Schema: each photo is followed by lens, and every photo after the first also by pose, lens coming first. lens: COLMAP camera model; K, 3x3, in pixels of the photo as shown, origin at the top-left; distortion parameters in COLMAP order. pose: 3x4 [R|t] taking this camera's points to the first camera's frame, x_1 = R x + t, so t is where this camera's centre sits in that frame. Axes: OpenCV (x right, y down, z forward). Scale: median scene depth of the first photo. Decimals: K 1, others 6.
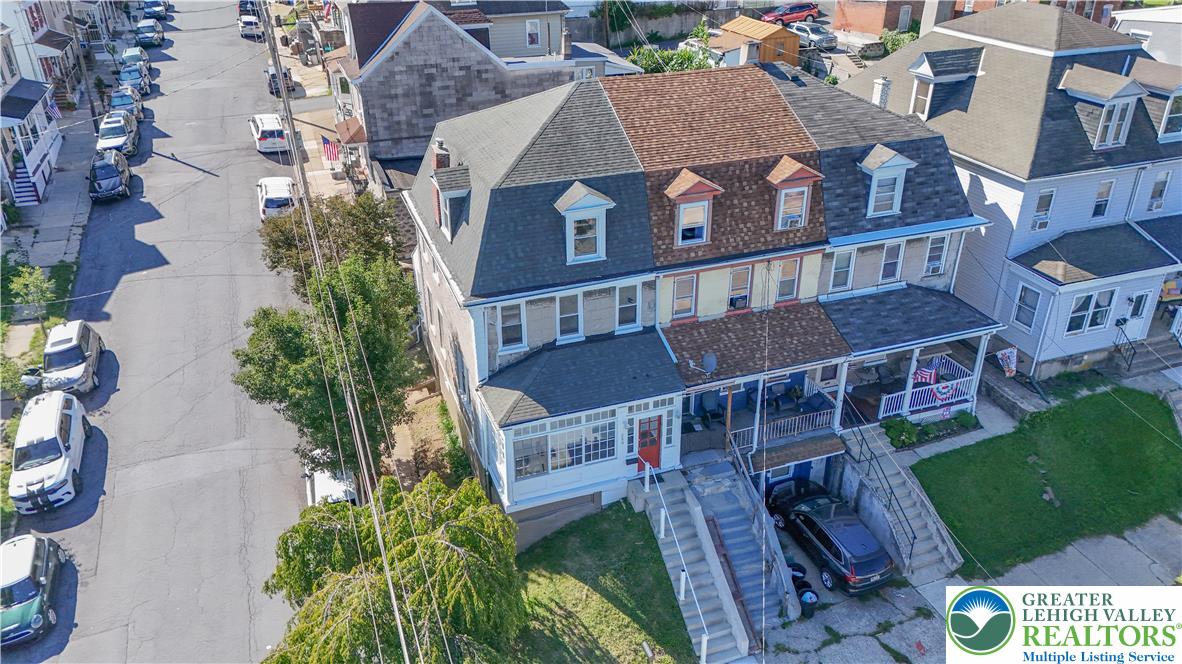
lens RADIAL K [[866.1, 0, 570.7], [0, 866.1, 332.8], [0, 0, 1]] dist [0.087078, -0.068256]
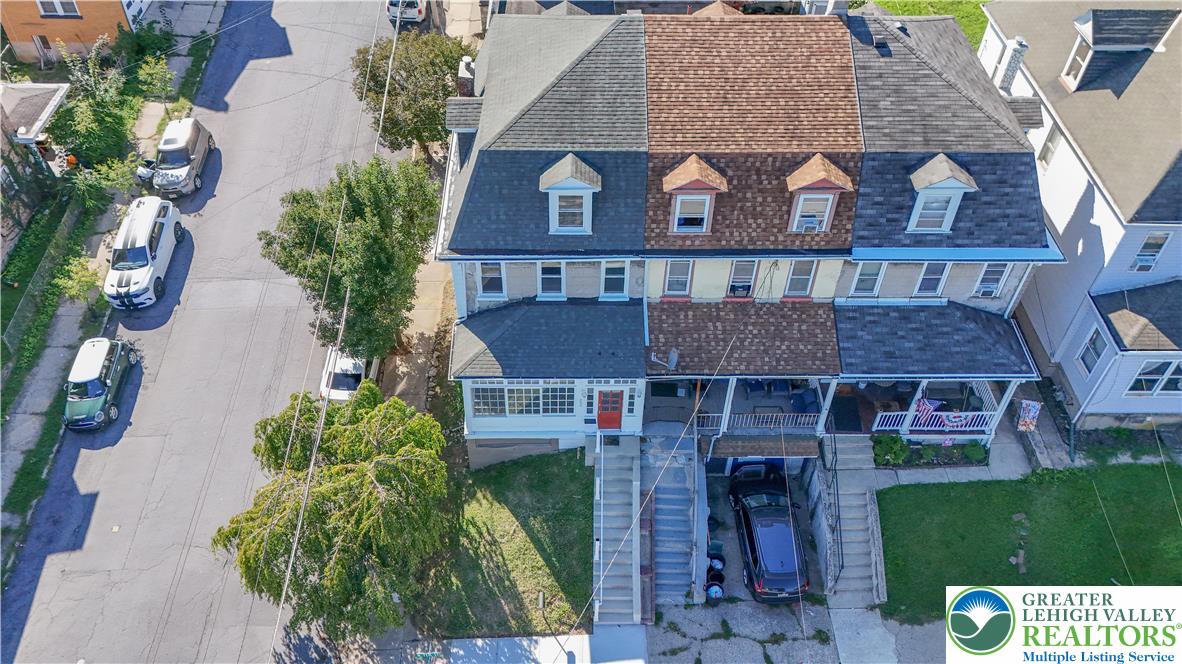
lens RADIAL K [[898.1, 0, 537.3], [0, 898.1, 350.5], [0, 0, 1]] dist [0.087796, -0.064171]
pose [[0.948158, 0.240498, -0.207743, 0.209610], [-0.167433, 0.933642, 0.316669, -0.255022], [0.270116, -0.265470, 0.925507, 0.014387]]
